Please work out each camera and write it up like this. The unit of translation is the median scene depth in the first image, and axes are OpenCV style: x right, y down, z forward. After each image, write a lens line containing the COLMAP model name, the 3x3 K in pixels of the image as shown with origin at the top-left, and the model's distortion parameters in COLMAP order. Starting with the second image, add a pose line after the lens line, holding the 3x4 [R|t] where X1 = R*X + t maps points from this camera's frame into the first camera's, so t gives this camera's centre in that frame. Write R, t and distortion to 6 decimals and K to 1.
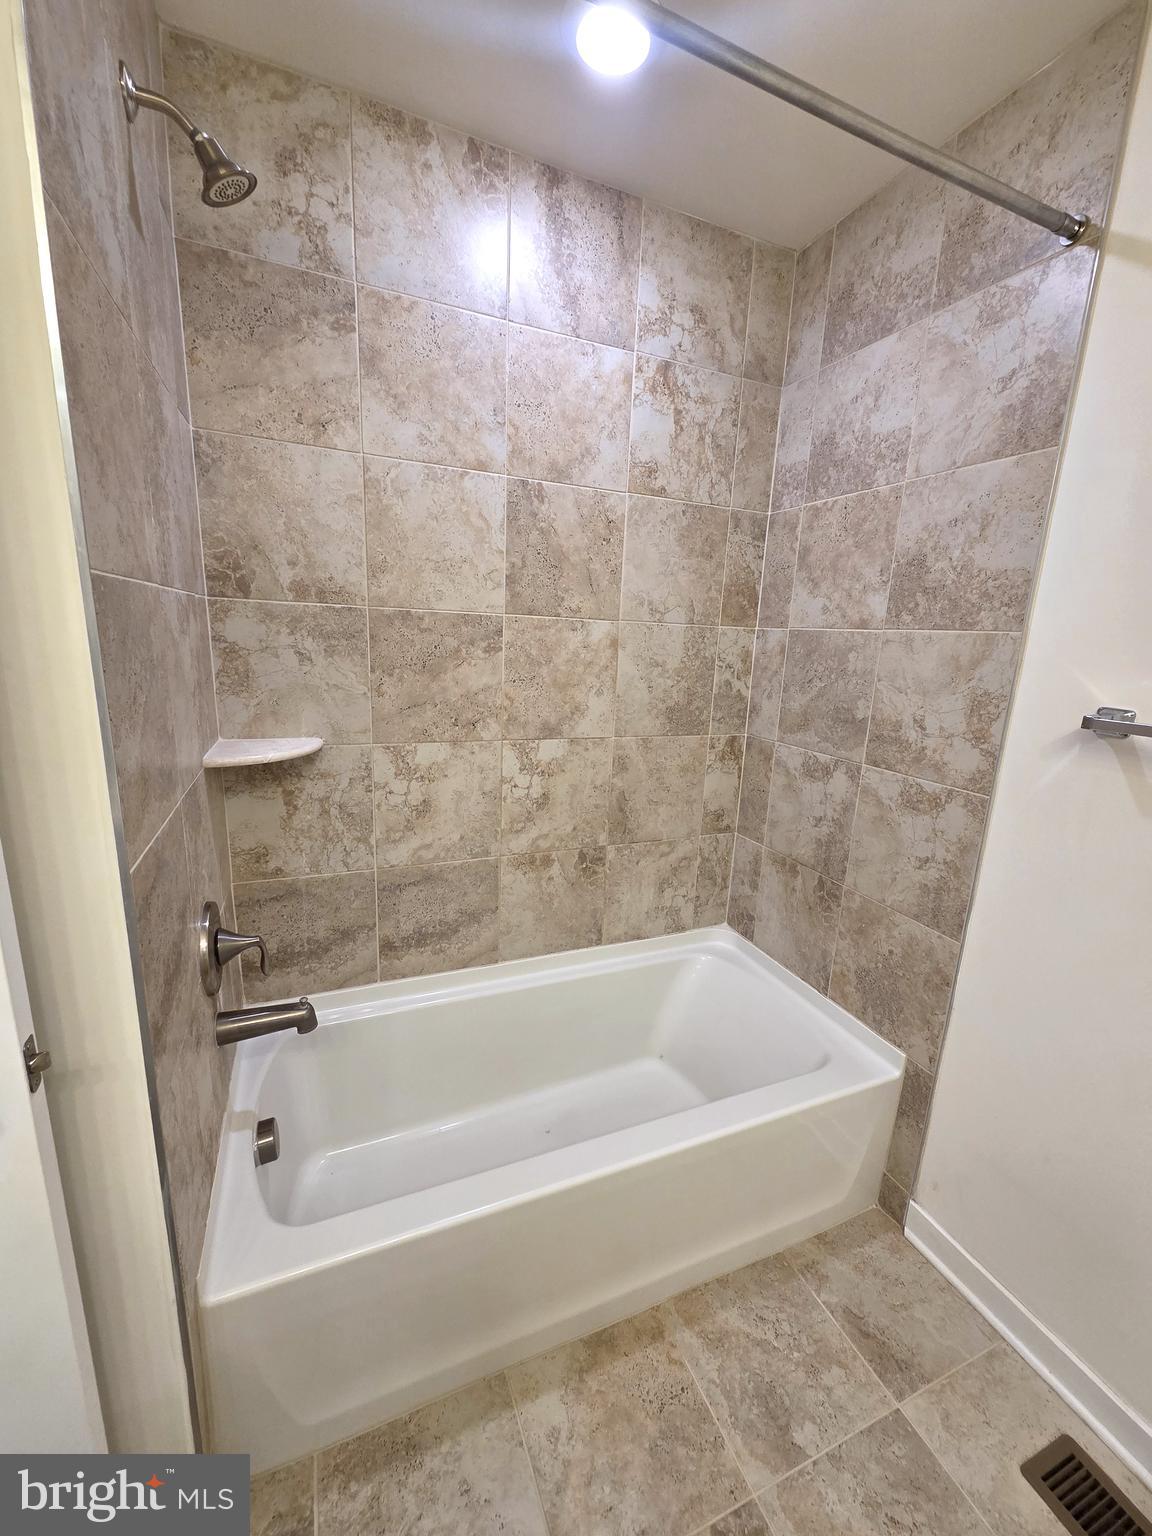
lens RADIAL K [[630.2, 0, 575.3], [0, 630.2, 778.4], [0, 0, 1]] dist [0.004058, -0.000067]
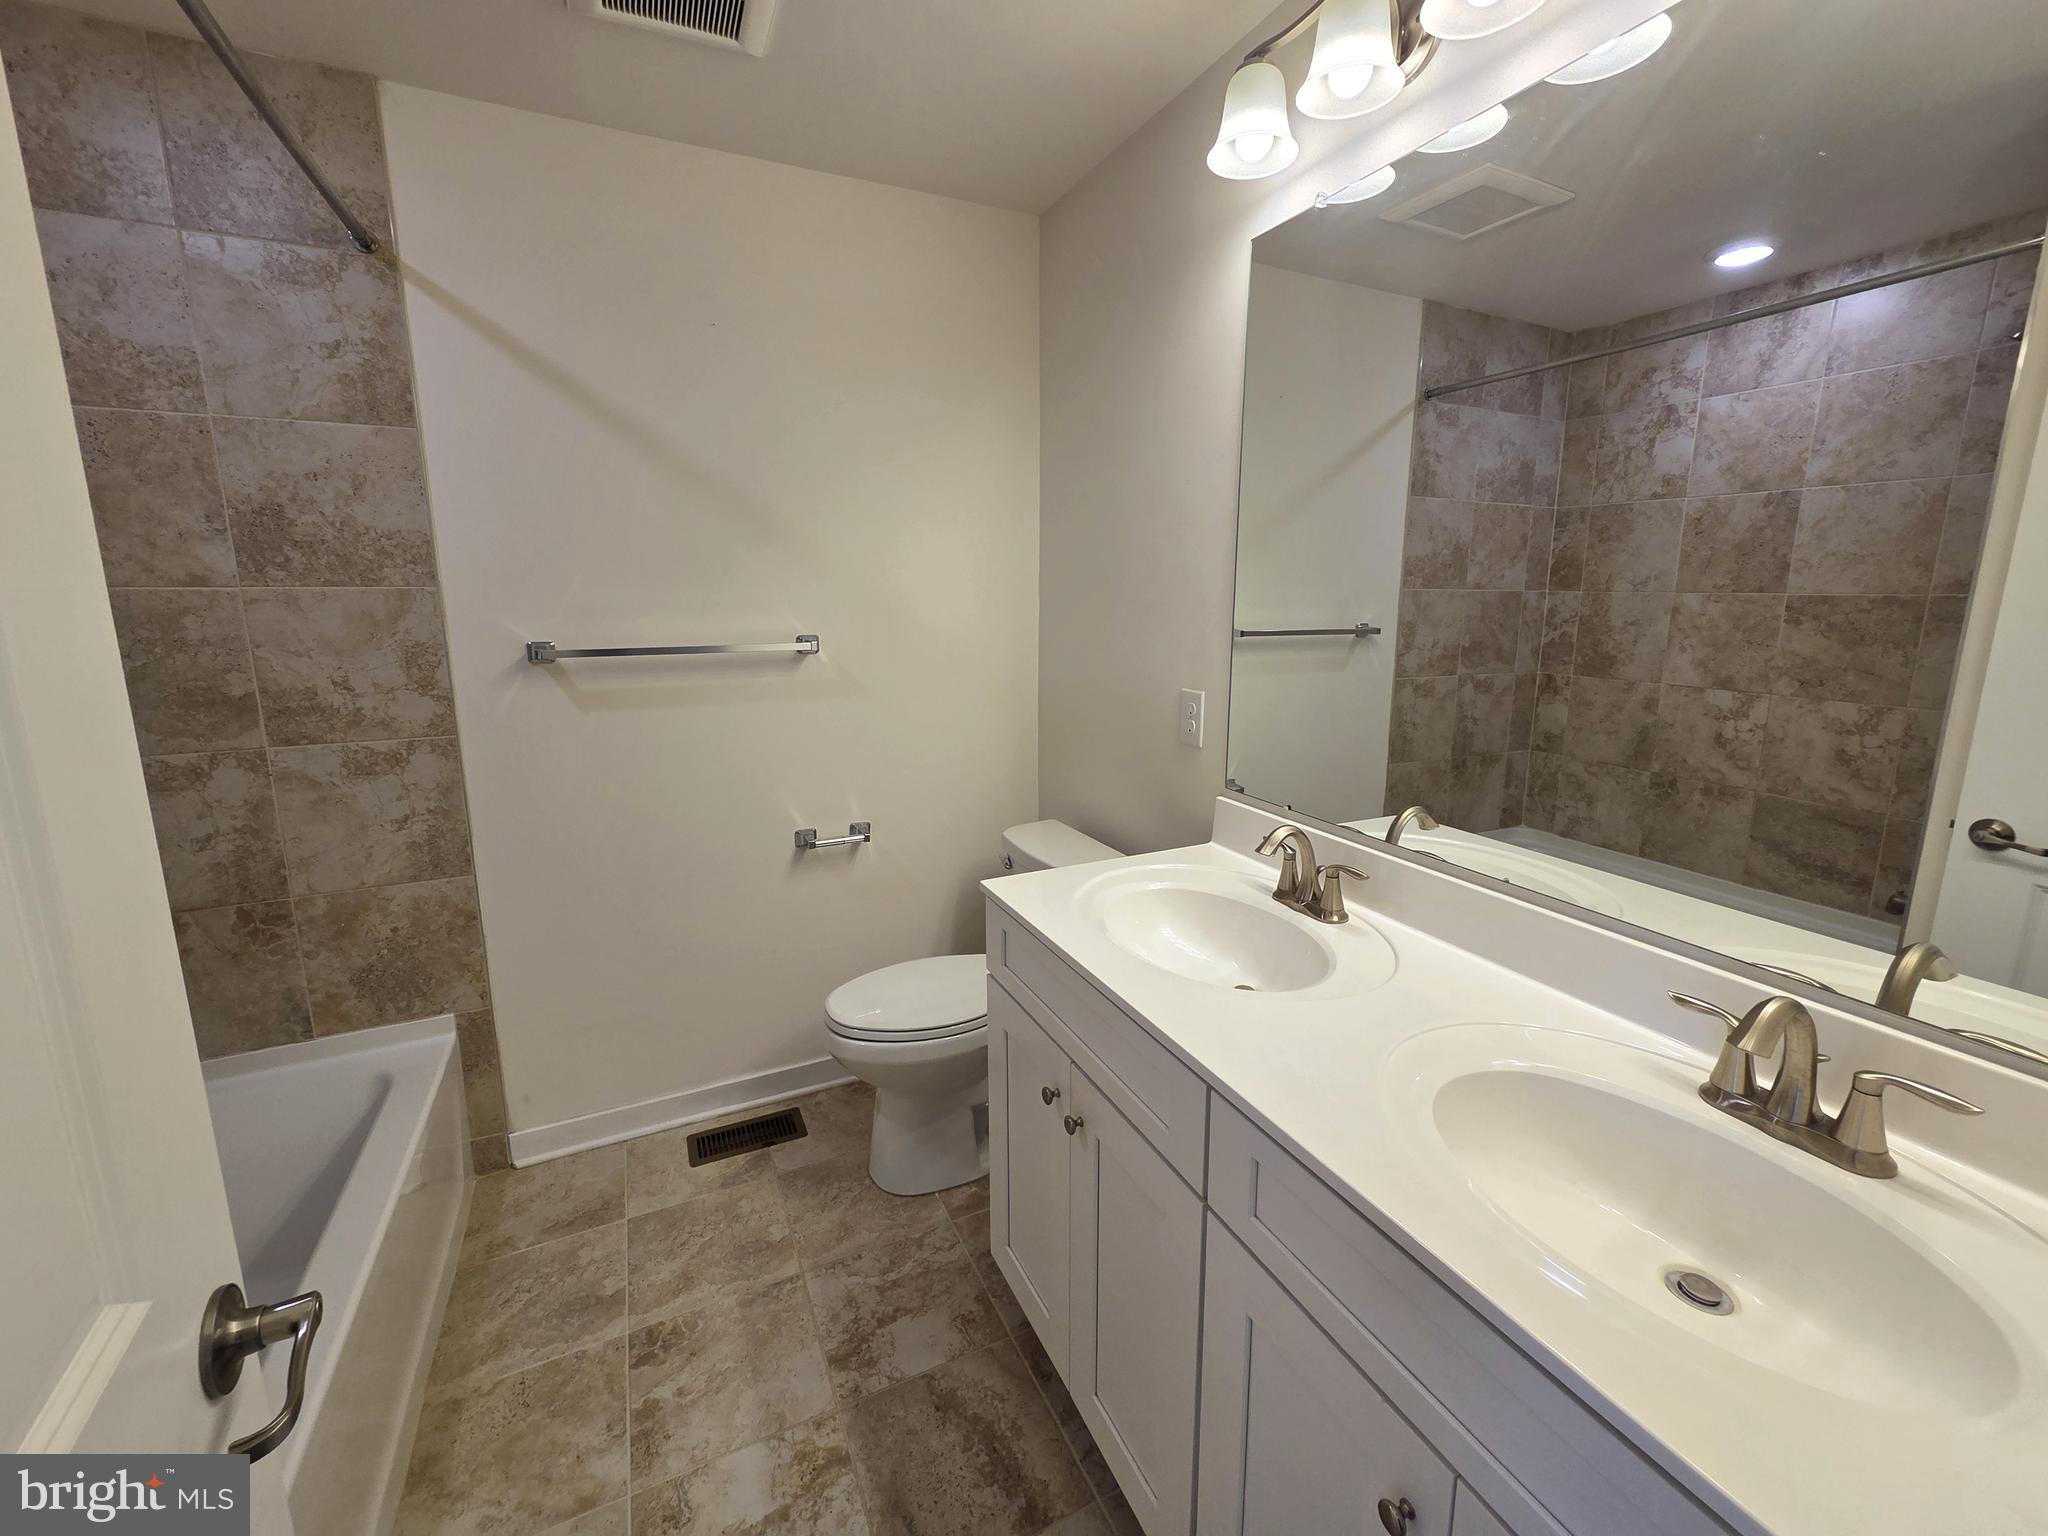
lens RADIAL K [[840.3, 0, 1028.4], [0, 840.3, 775.6], [0, 0, 1]] dist [0.004058, -0.000067]
pose [[-0.029399, -0.267613, 0.963078, -0.755932], [0.226820, 0.936574, 0.267172, -0.066792], [-0.973493, 0.226300, 0.033165, -0.007964]]
